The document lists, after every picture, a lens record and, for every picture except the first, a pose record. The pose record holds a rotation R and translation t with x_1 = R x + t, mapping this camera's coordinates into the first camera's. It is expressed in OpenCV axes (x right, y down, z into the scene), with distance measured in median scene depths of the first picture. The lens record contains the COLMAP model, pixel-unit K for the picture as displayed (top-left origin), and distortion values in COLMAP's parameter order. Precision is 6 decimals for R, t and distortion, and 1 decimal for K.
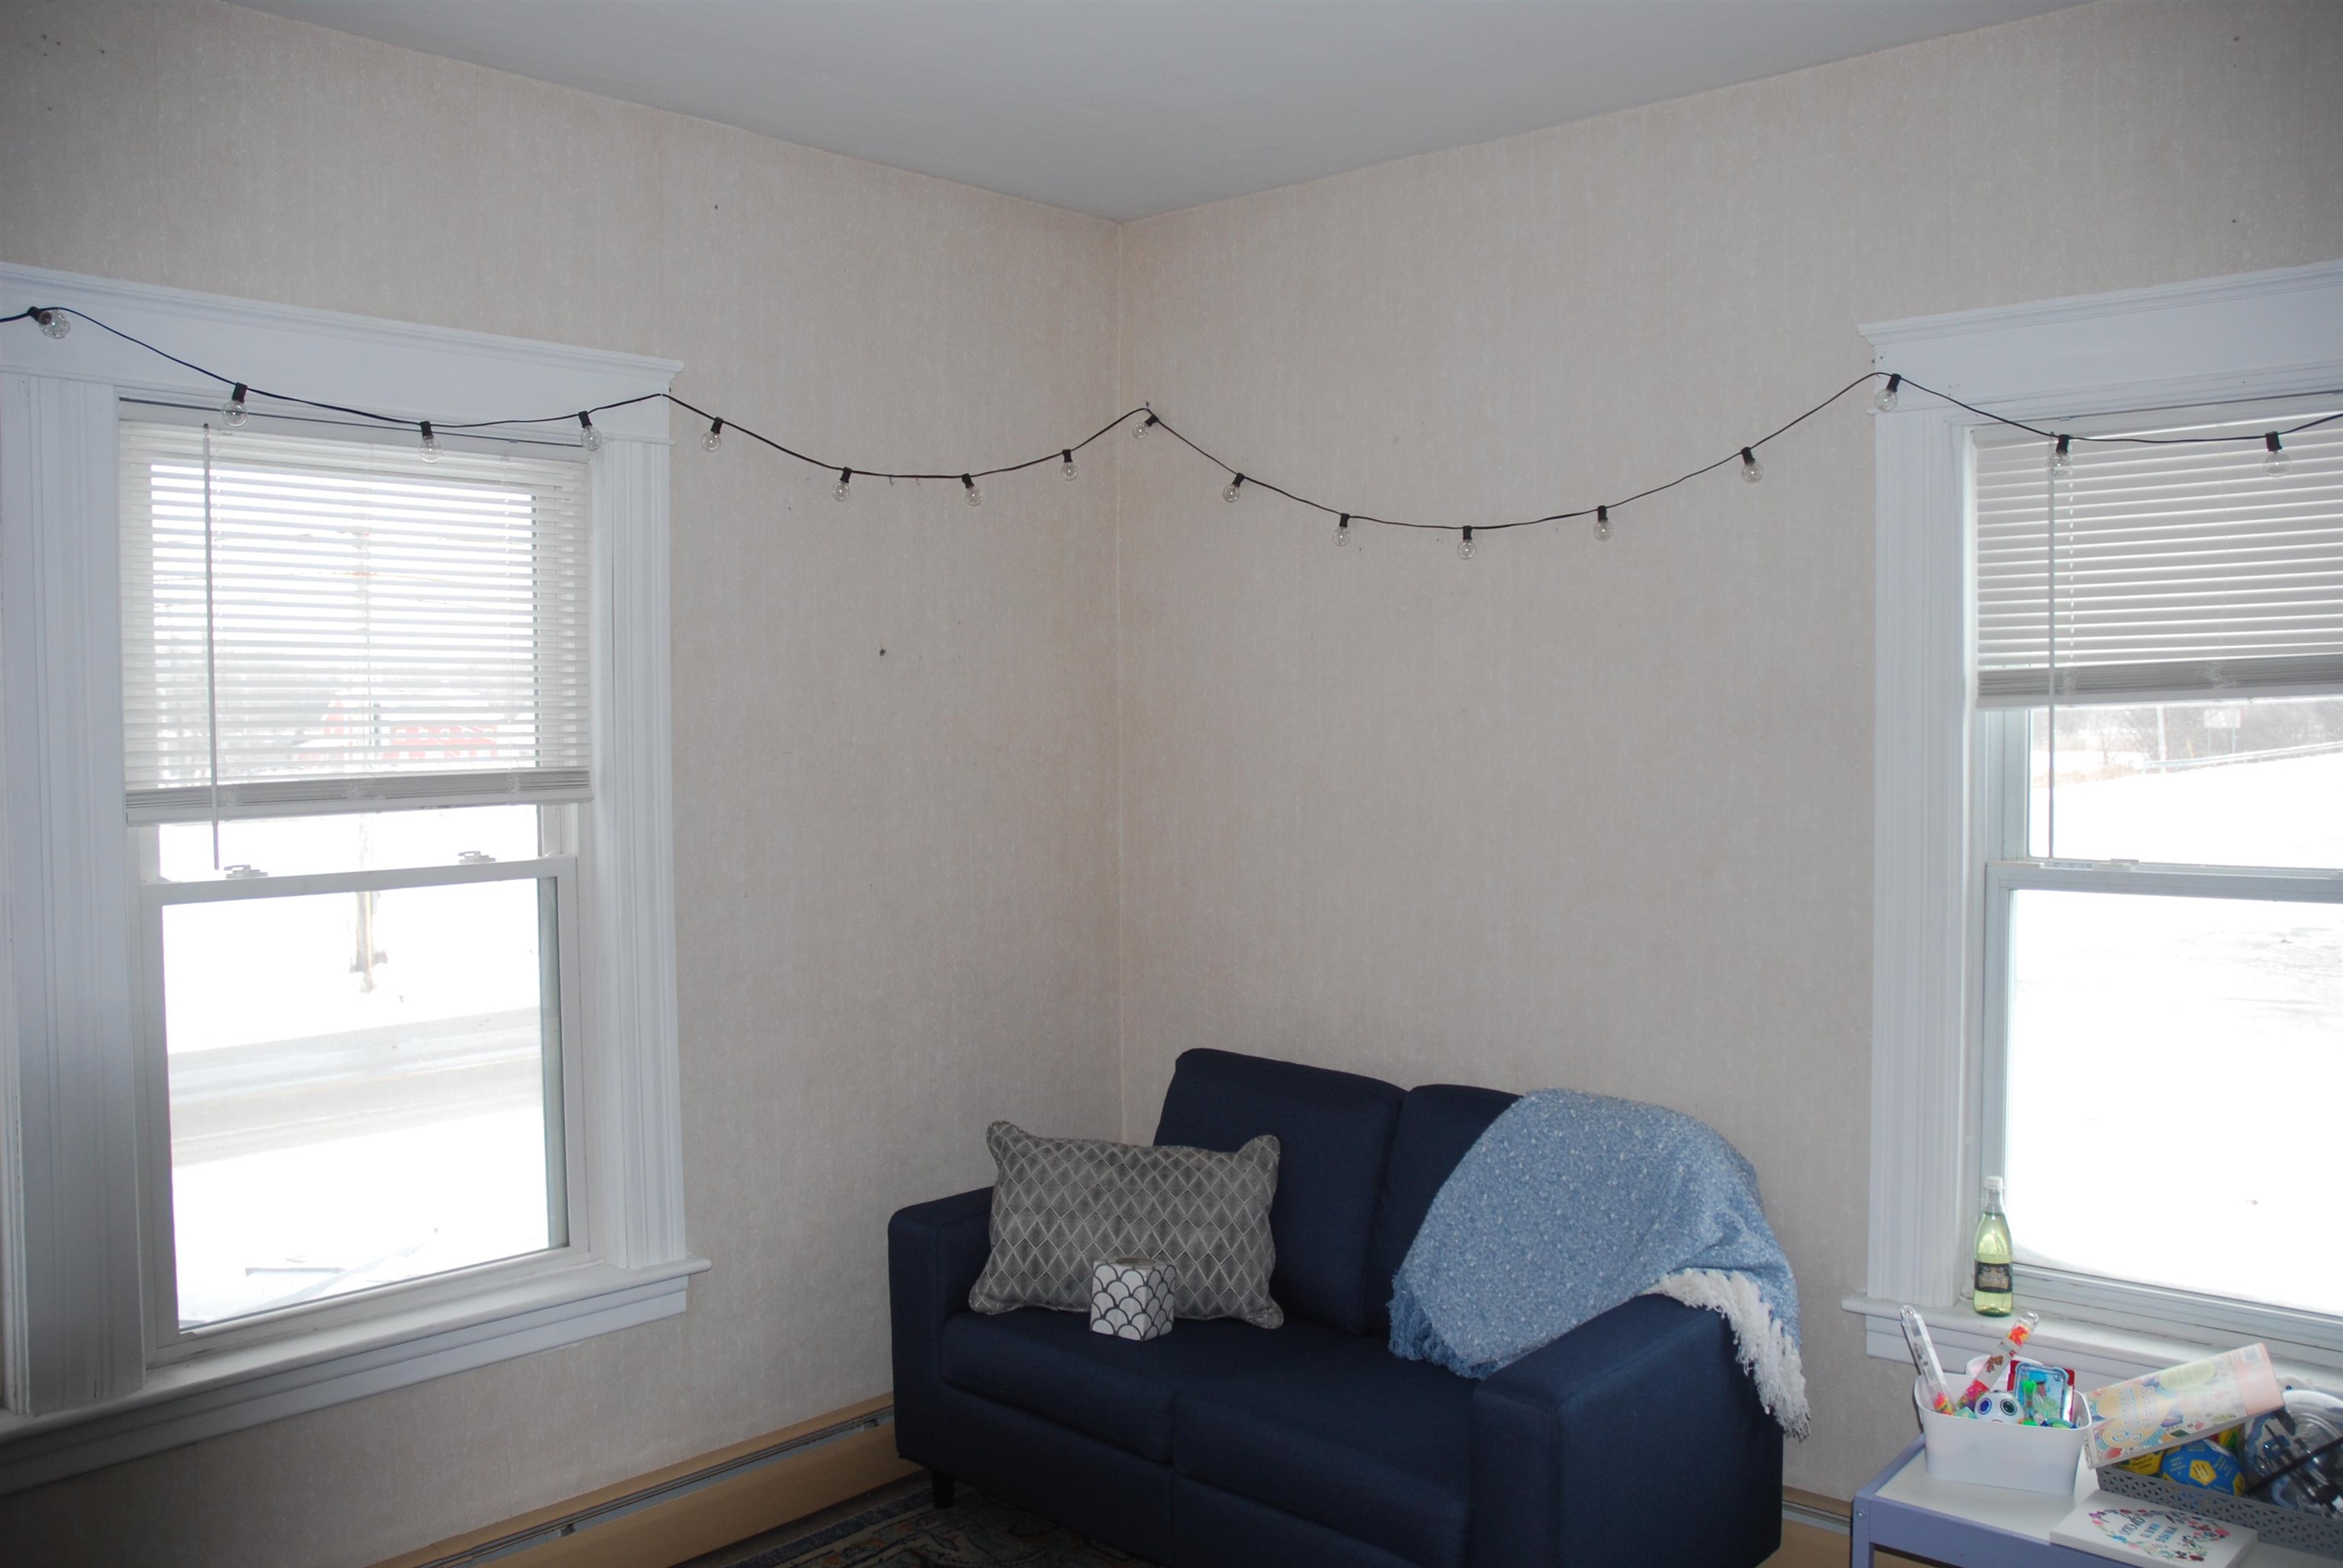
lens RADIAL K [[1912.0, 0, 1172.7], [0, 1912.0, 809.7], [0, 0, 1]] dist [-0.158602, 0.157497]
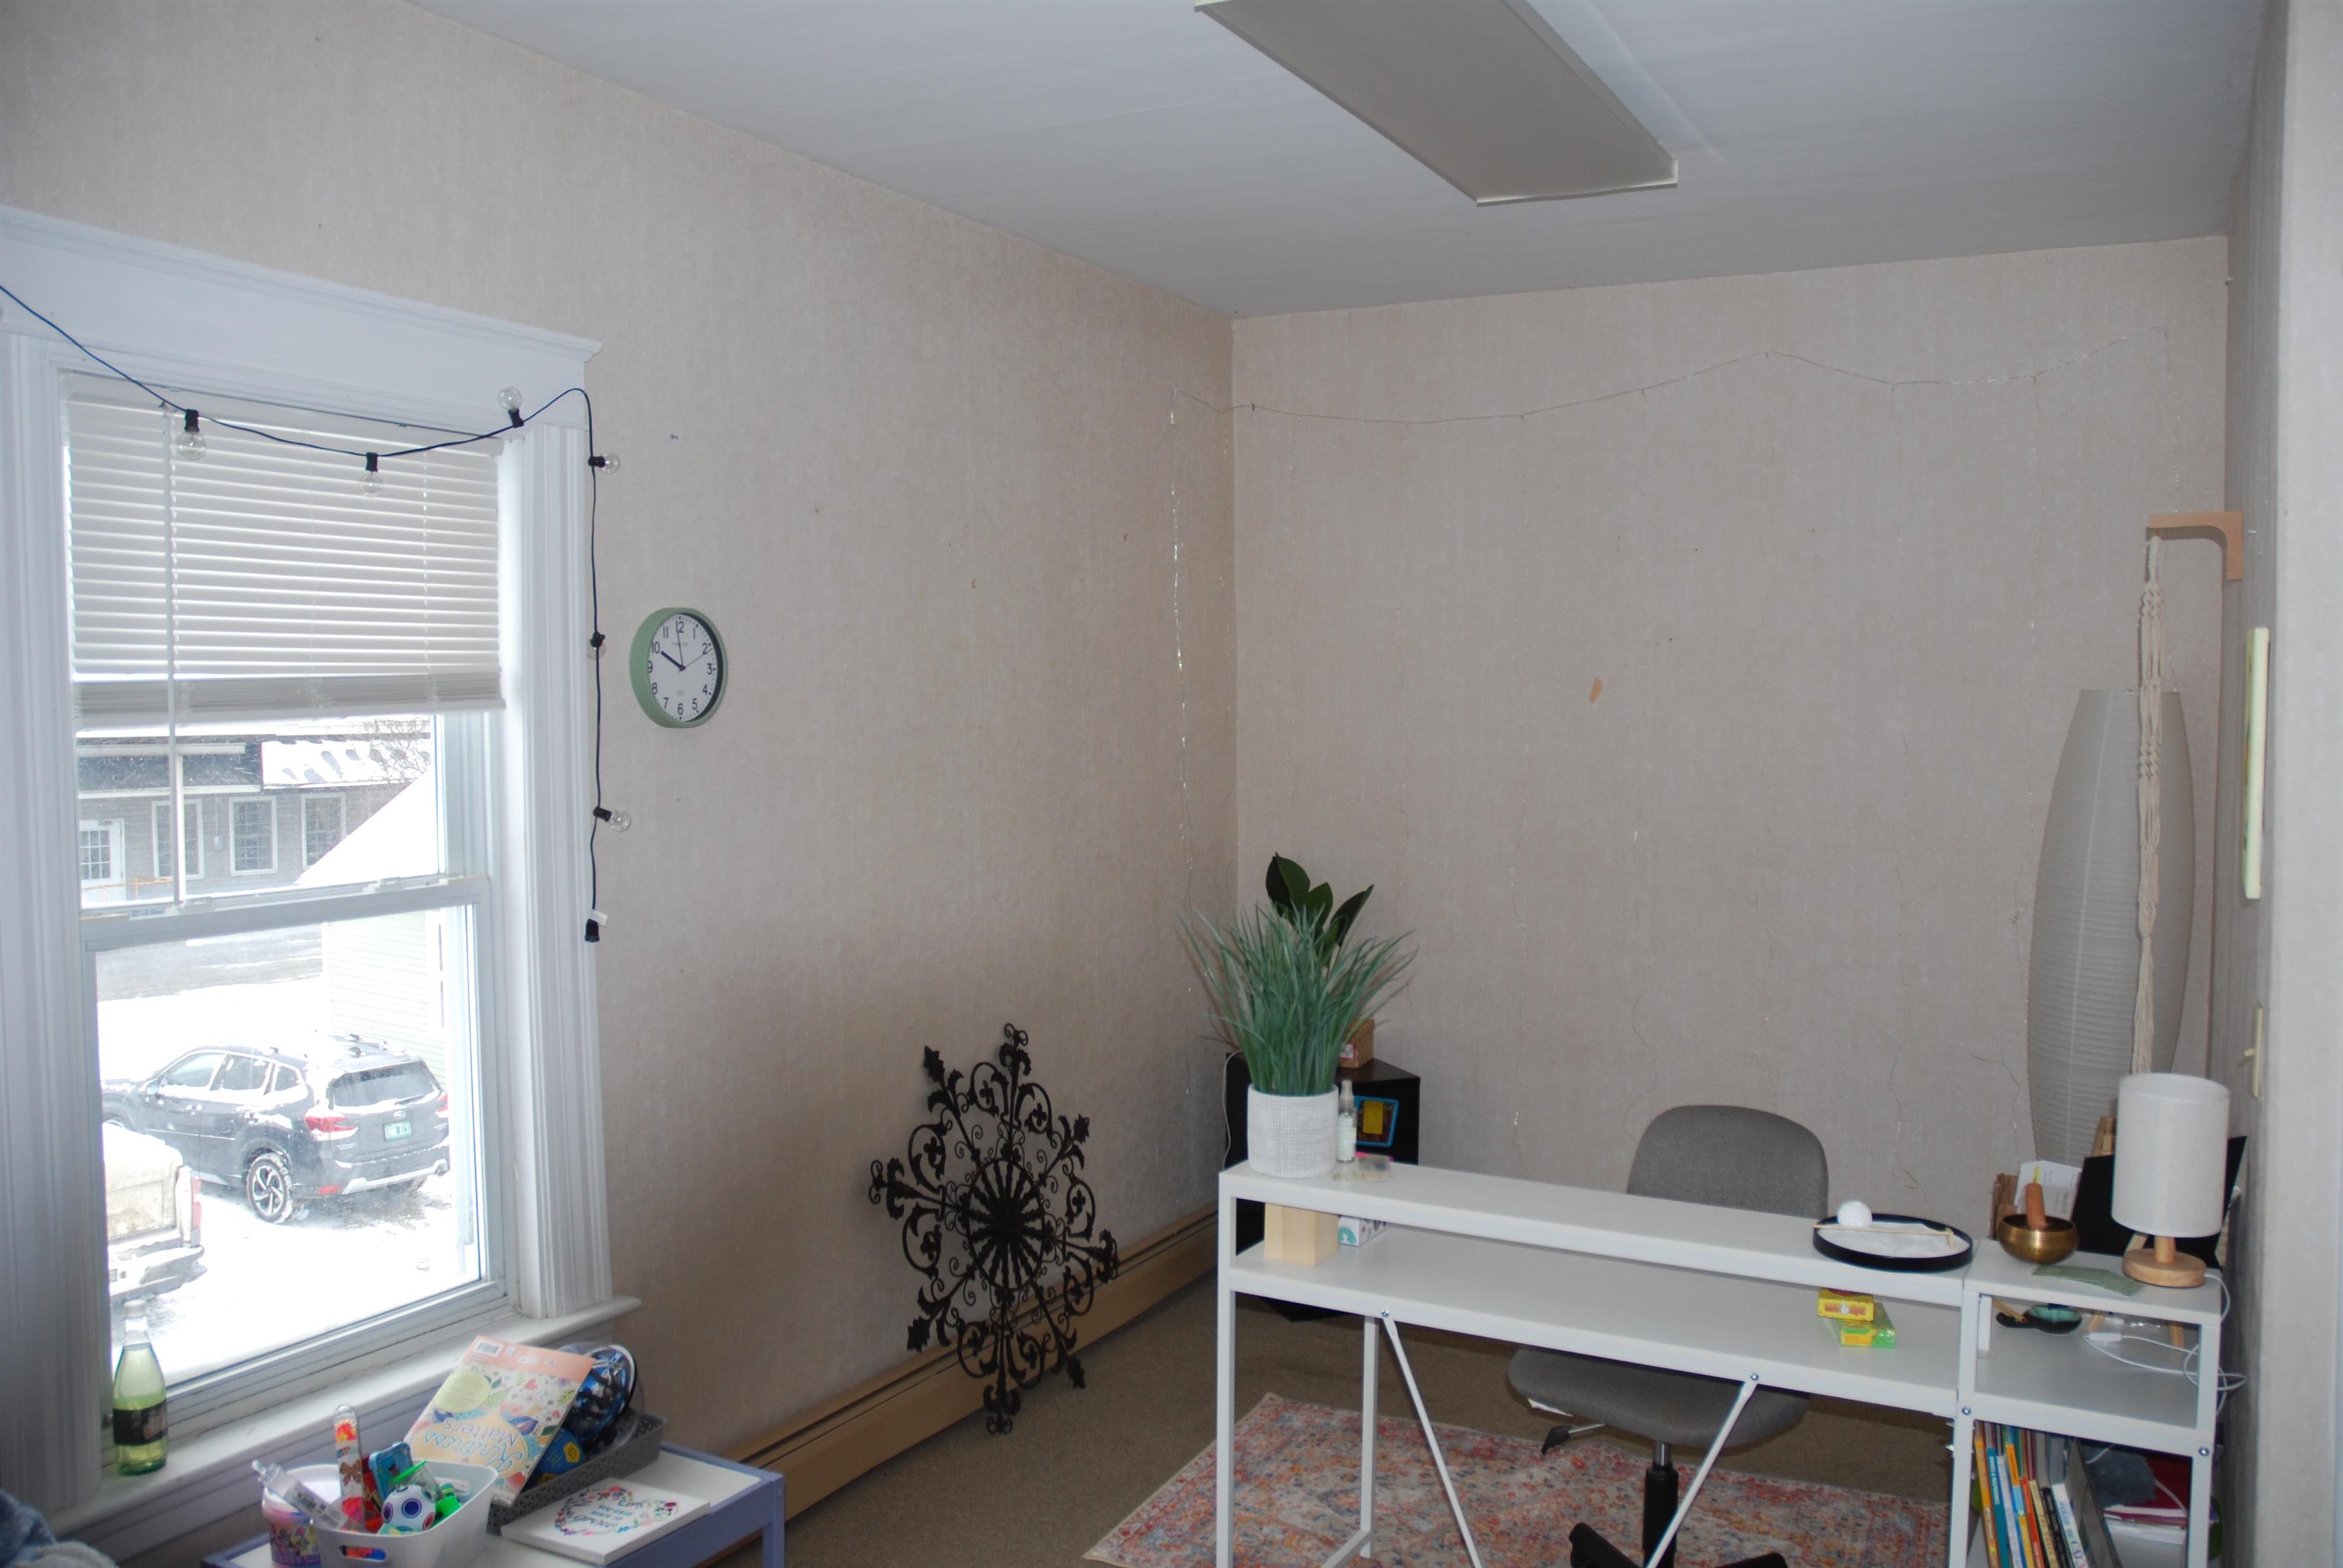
lens RADIAL K [[1912.0, 0, 1172.7], [0, 1912.0, 809.7], [0, 0, 1]] dist [-0.158602, 0.157497]
pose [[-0.284323, -0.051703, 0.957333, -0.464103], [0.030171, 0.997568, 0.062836, -0.056844], [-0.958254, 0.046750, -0.282071, 0.806491]]
